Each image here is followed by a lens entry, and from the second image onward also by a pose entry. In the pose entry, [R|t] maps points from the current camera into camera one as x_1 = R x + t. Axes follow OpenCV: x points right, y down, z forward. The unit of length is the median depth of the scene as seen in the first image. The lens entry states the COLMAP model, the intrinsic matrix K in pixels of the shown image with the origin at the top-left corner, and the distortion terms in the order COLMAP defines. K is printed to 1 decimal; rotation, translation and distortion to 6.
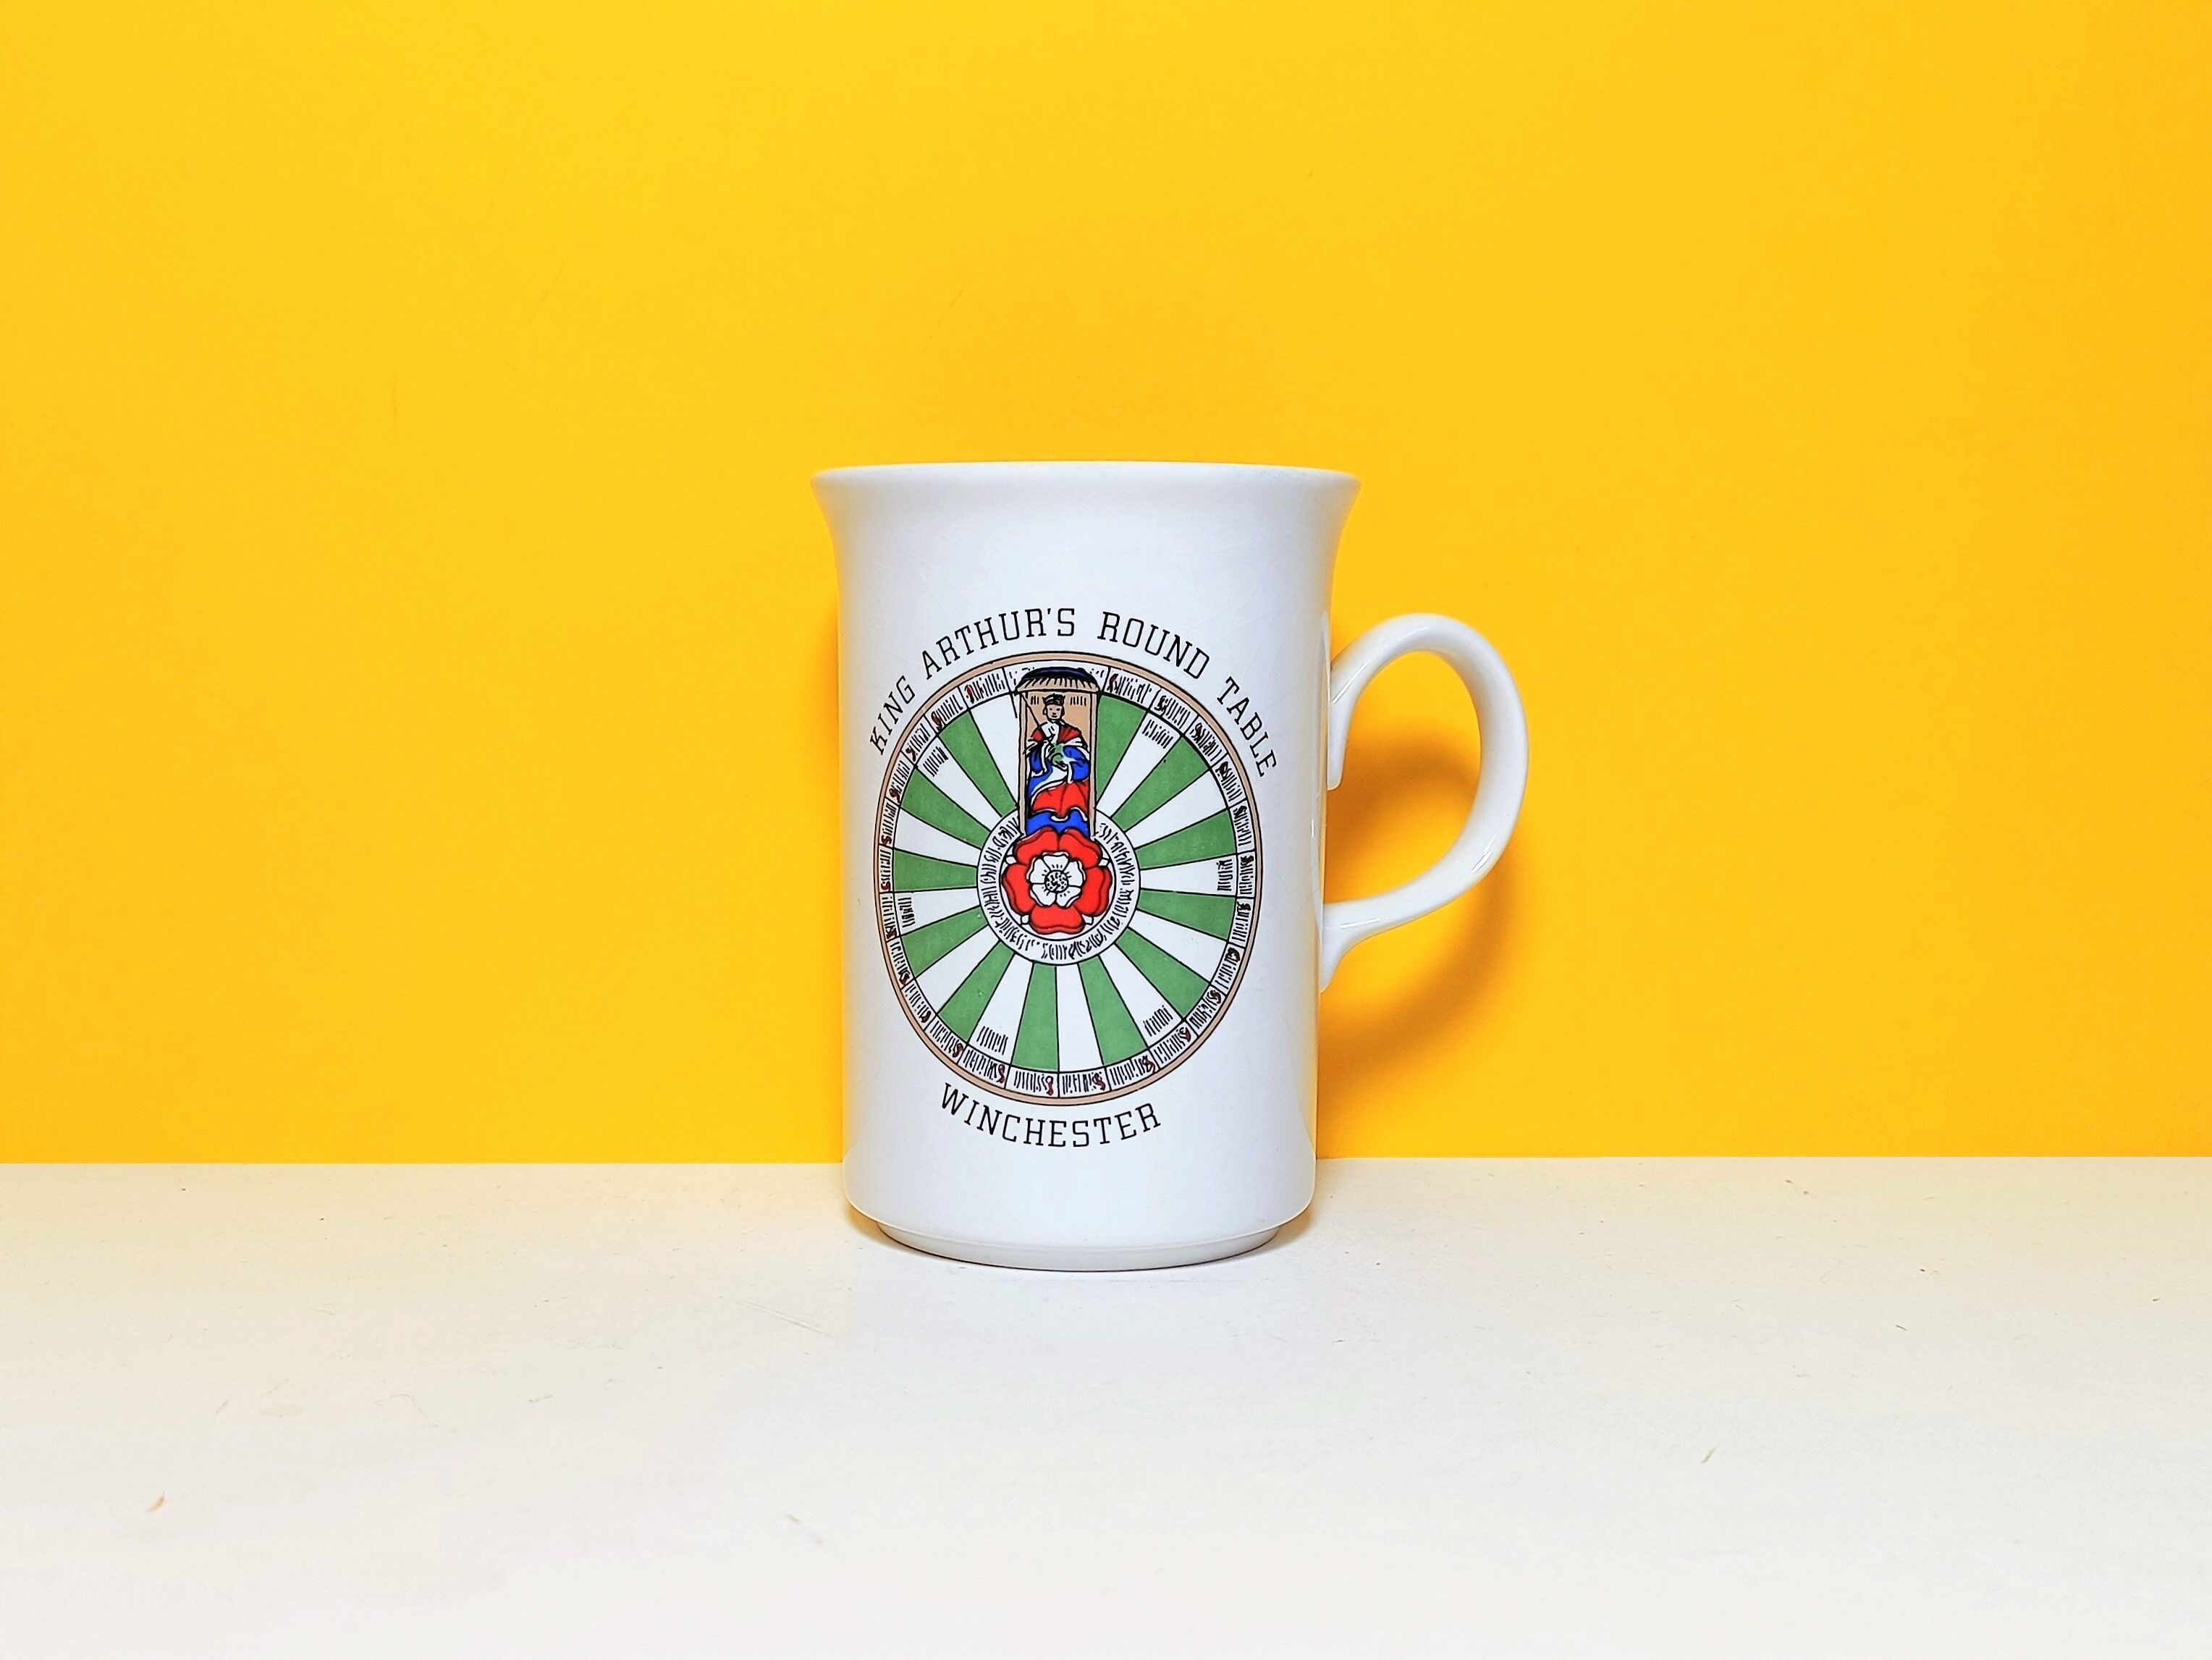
lens RADIAL K [[885.5, 0, 1095.9], [0, 885.5, 839.8], [0, 0, 1]] dist [-0.003402, -0.000054]
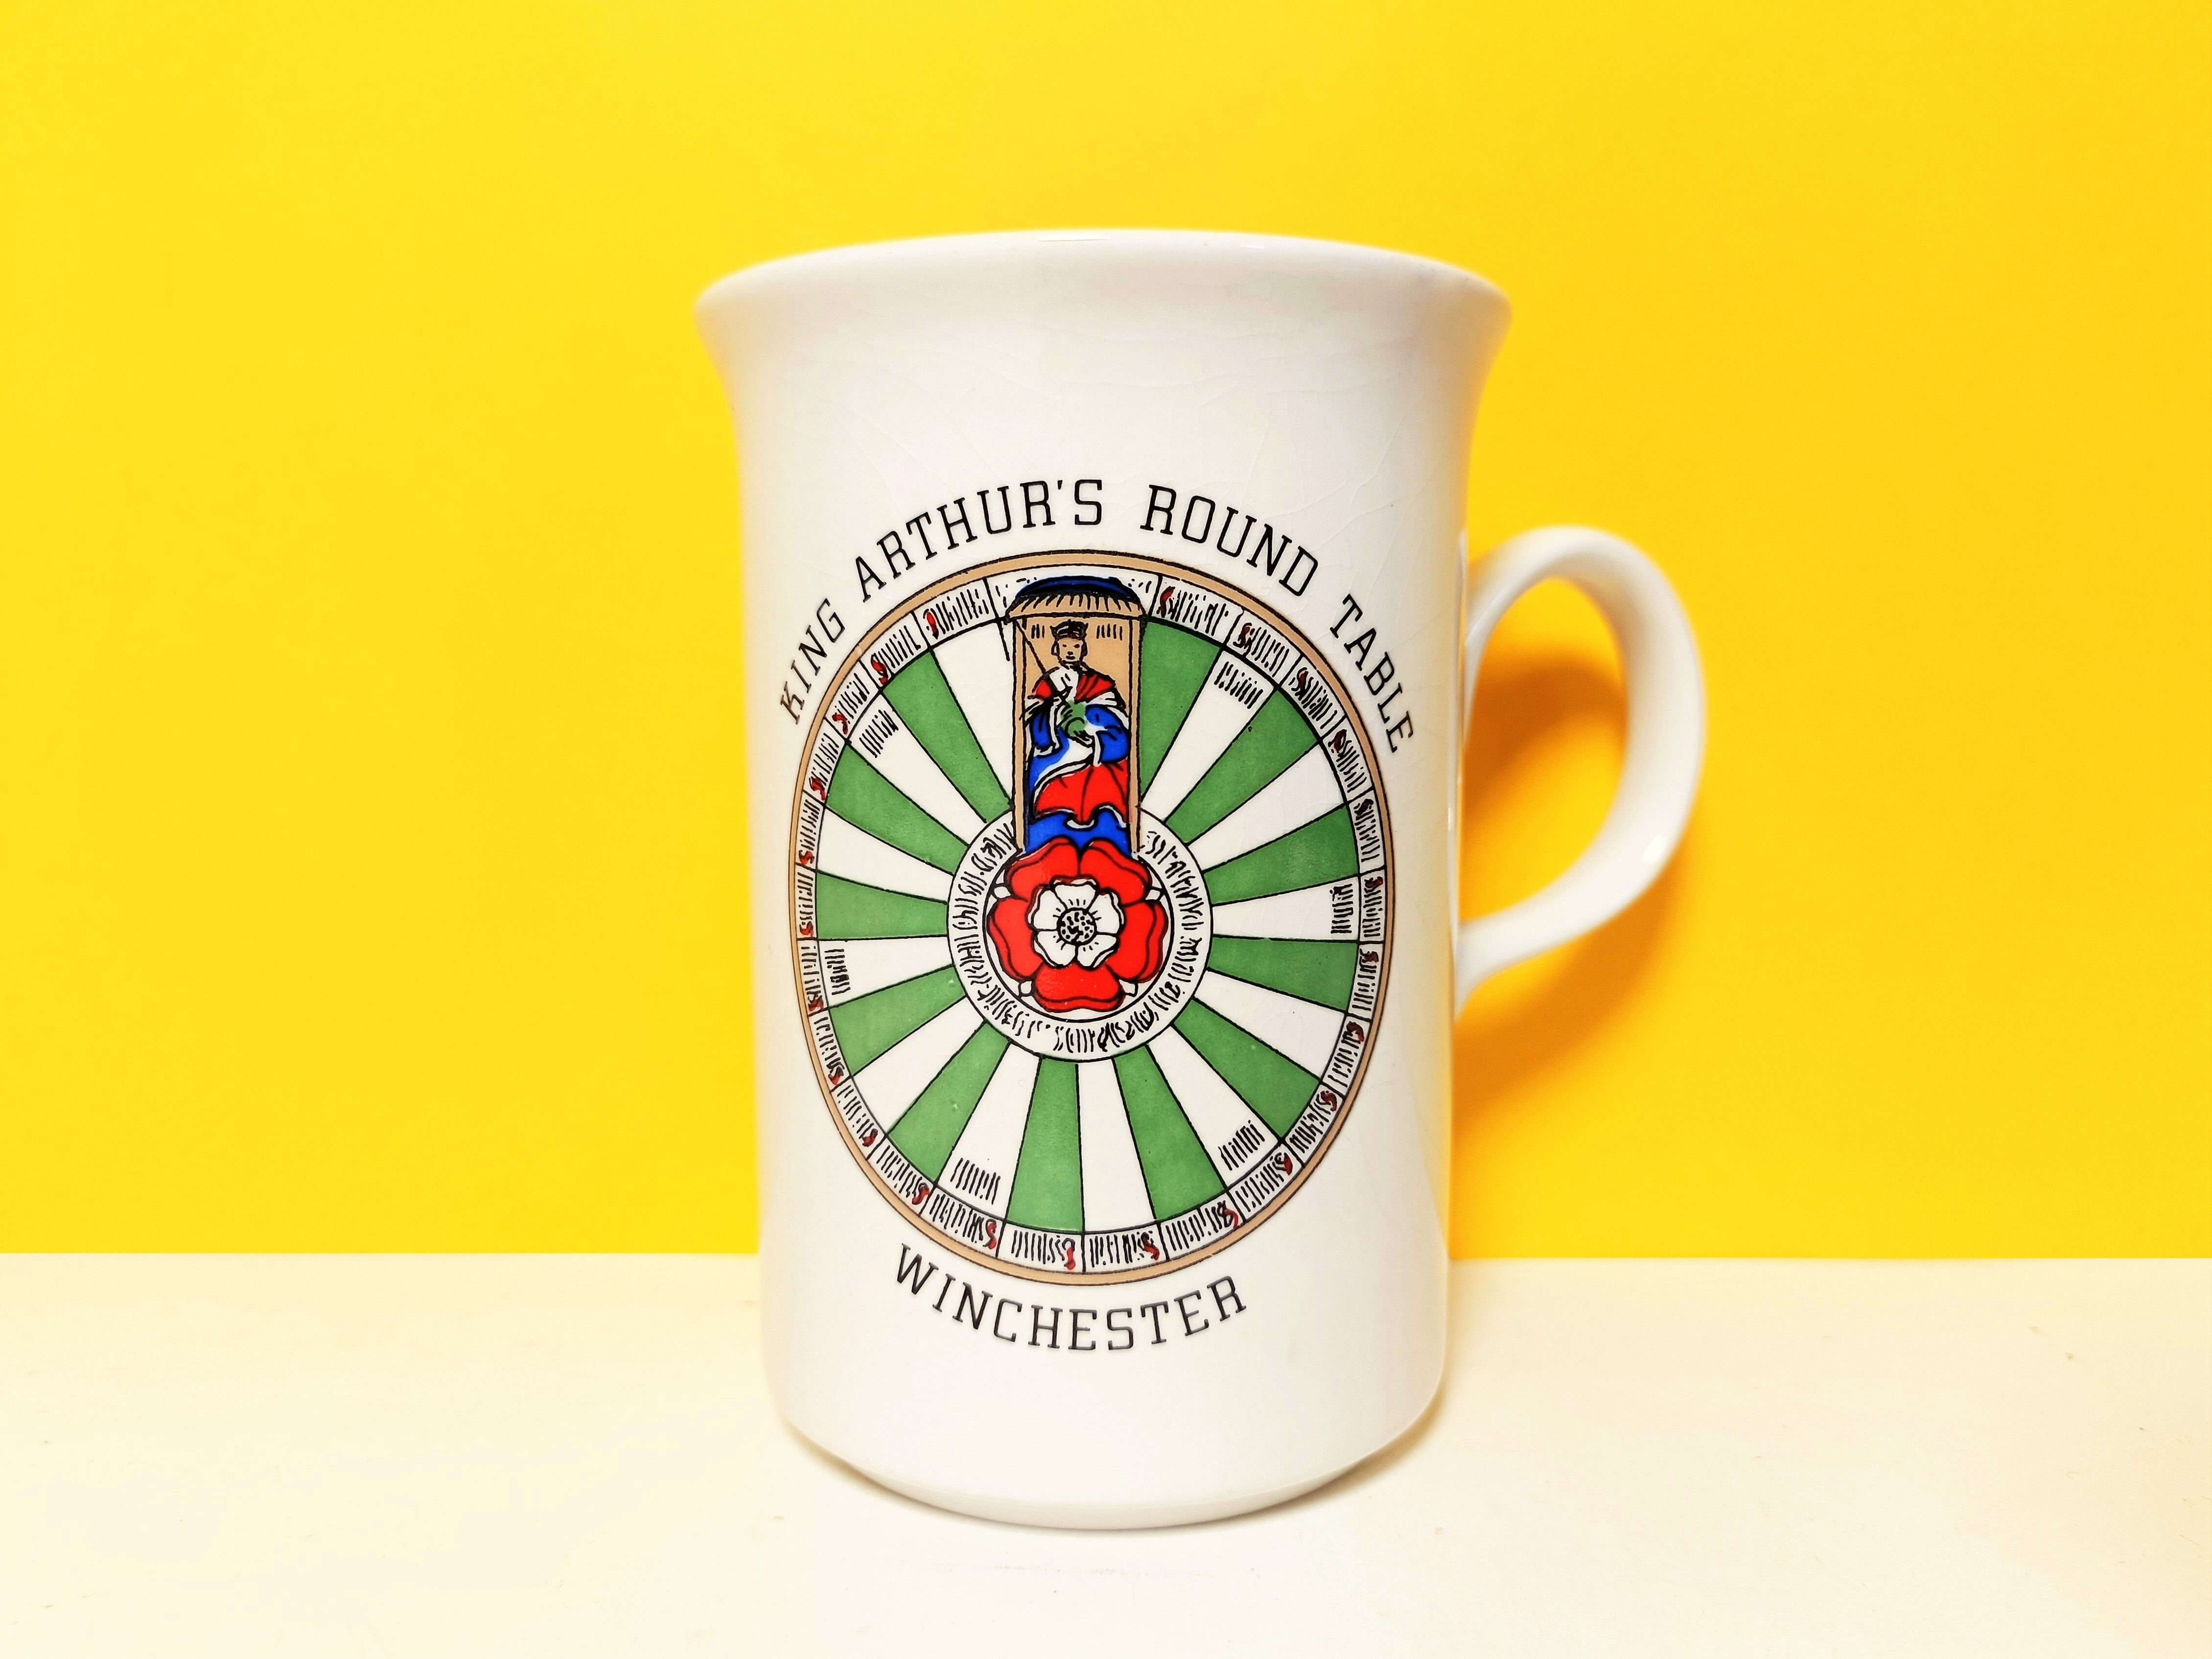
lens RADIAL K [[885.4, 0, 1121.3], [0, 885.4, 816.2], [0, 0, 1]] dist [-0.003402, -0.000054]
pose [[0.999033, -0.012452, 0.042163, -0.037989], [0.012544, 0.999919, -0.001910, -0.027473], [-0.042136, 0.002437, 0.999109, 0.378036]]
